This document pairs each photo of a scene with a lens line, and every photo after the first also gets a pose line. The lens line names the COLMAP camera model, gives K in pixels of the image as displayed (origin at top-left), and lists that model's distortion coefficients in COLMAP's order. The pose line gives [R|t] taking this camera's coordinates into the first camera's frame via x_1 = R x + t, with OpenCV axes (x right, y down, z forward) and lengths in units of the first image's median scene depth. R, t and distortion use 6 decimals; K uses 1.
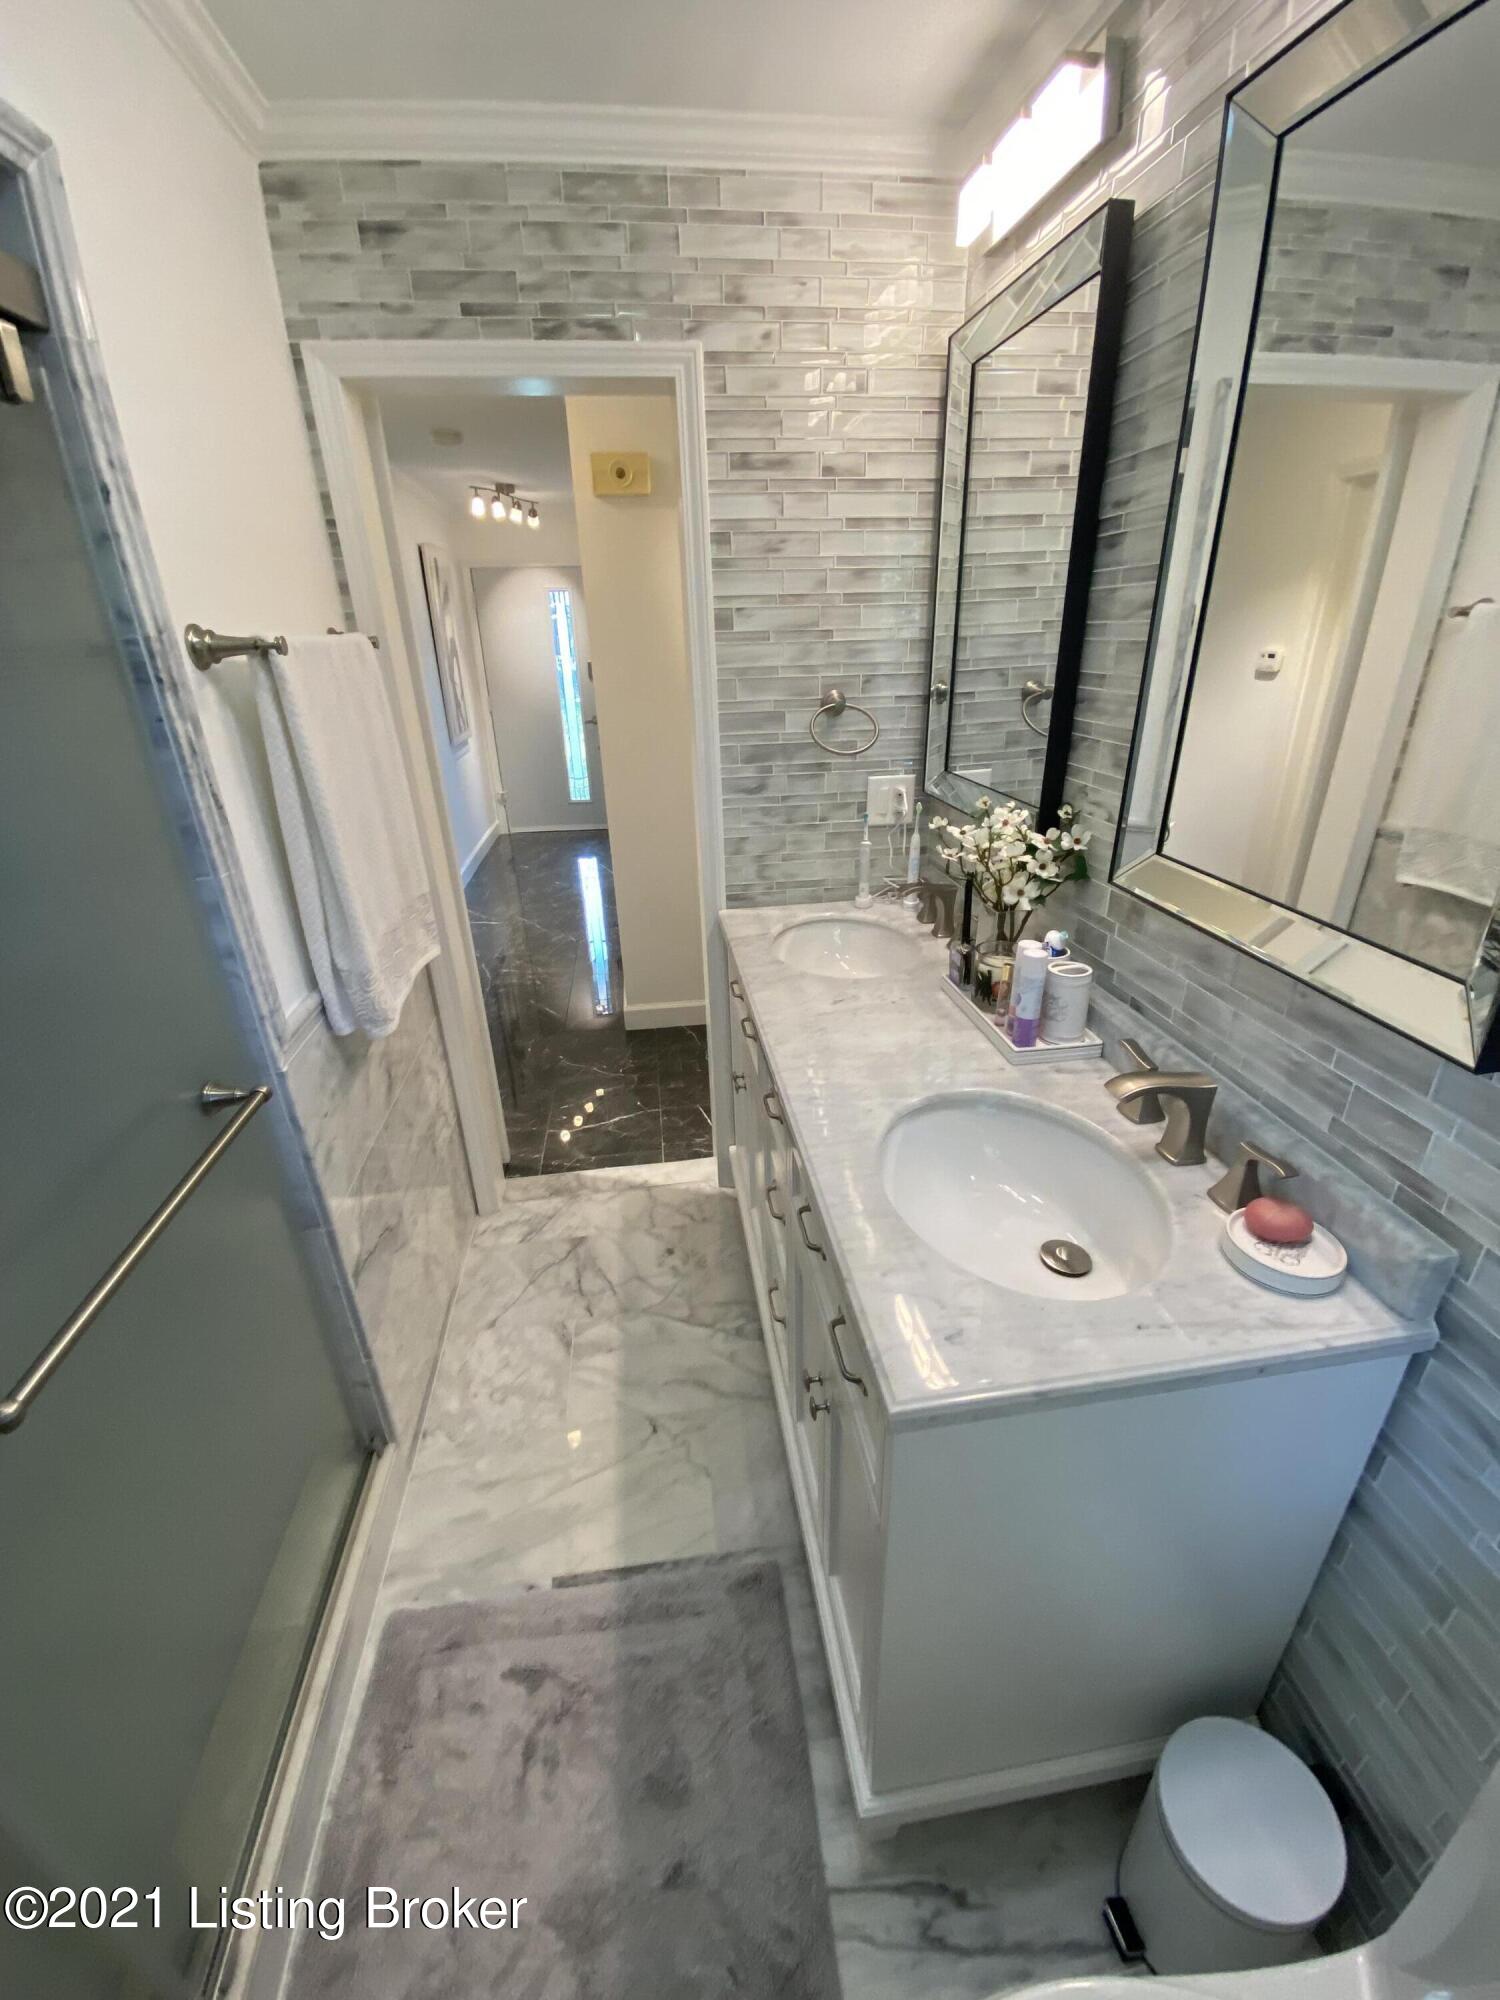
lens RADIAL K [[813.7, 0, 751.8], [0, 813.7, 999.8], [0, 0, 1]] dist [-0.006406, -0.008456]
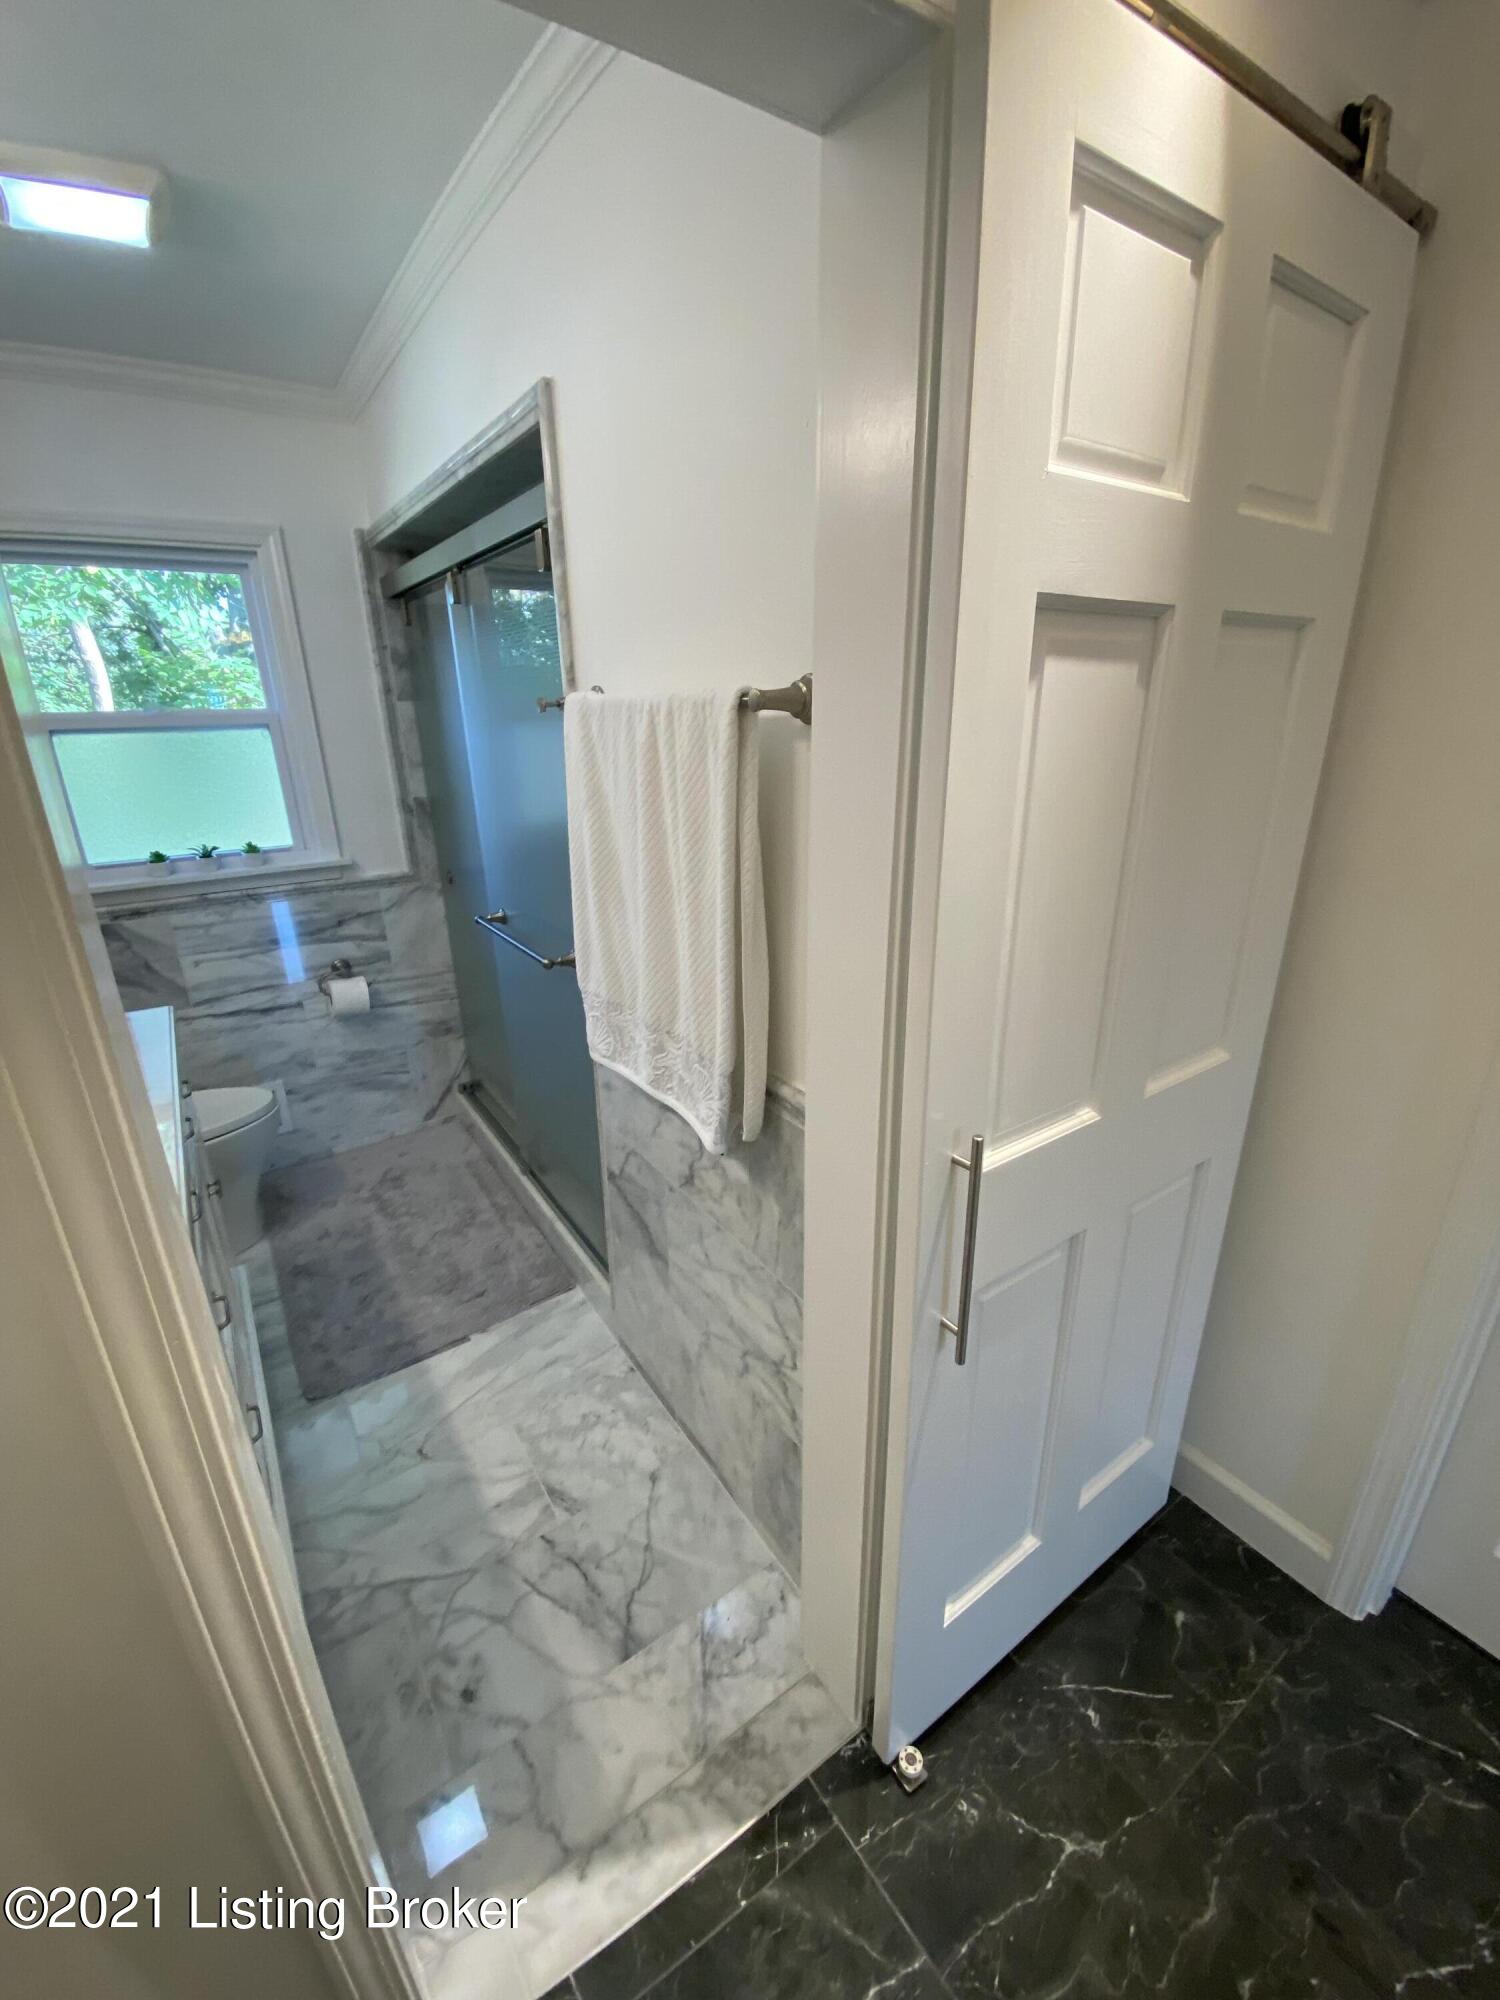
lens RADIAL K [[813.7, 0, 752.9], [0, 813.7, 1001.7], [0, 0, 1]] dist [-0.006406, -0.008456]
pose [[-0.890740, 0.193337, -0.411343, -0.234067], [-0.151307, 0.727265, 0.669471, -0.822206], [0.428589, 0.658564, -0.618551, 1.843196]]
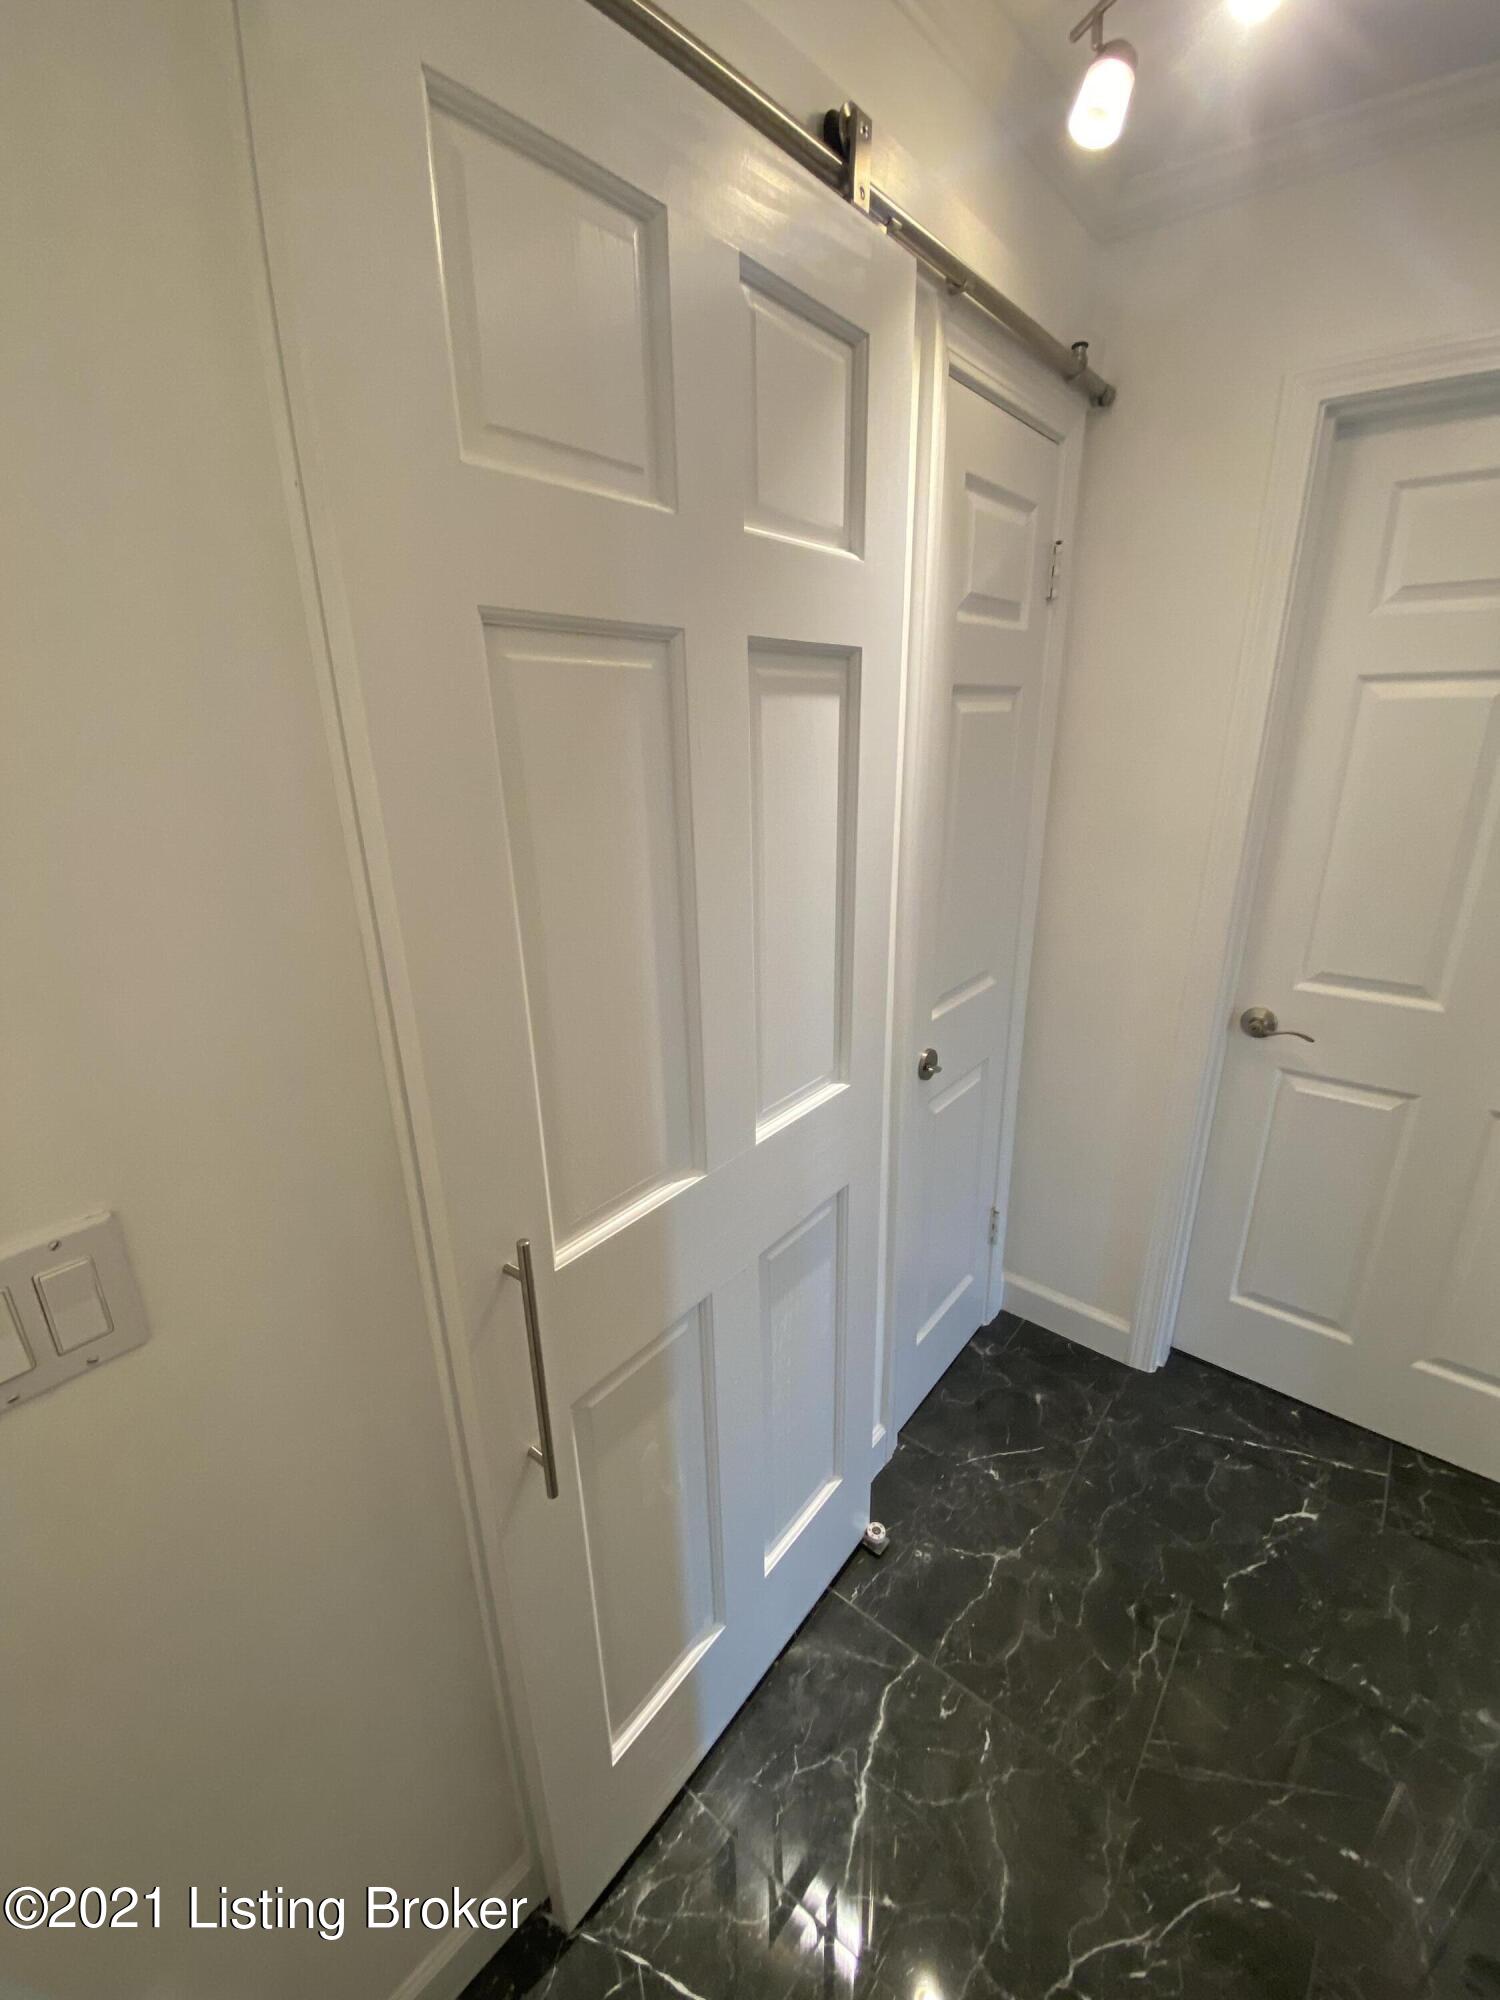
lens RADIAL K [[813.7, 0, 738.6], [0, 813.7, 985.7], [0, 0, 1]] dist [-0.006406, -0.008456]
pose [[-0.734463, 0.254001, -0.629323, 0.081495], [-0.249877, 0.760956, 0.598754, -0.875519], [0.630972, 0.597016, -0.495425, 1.905678]]
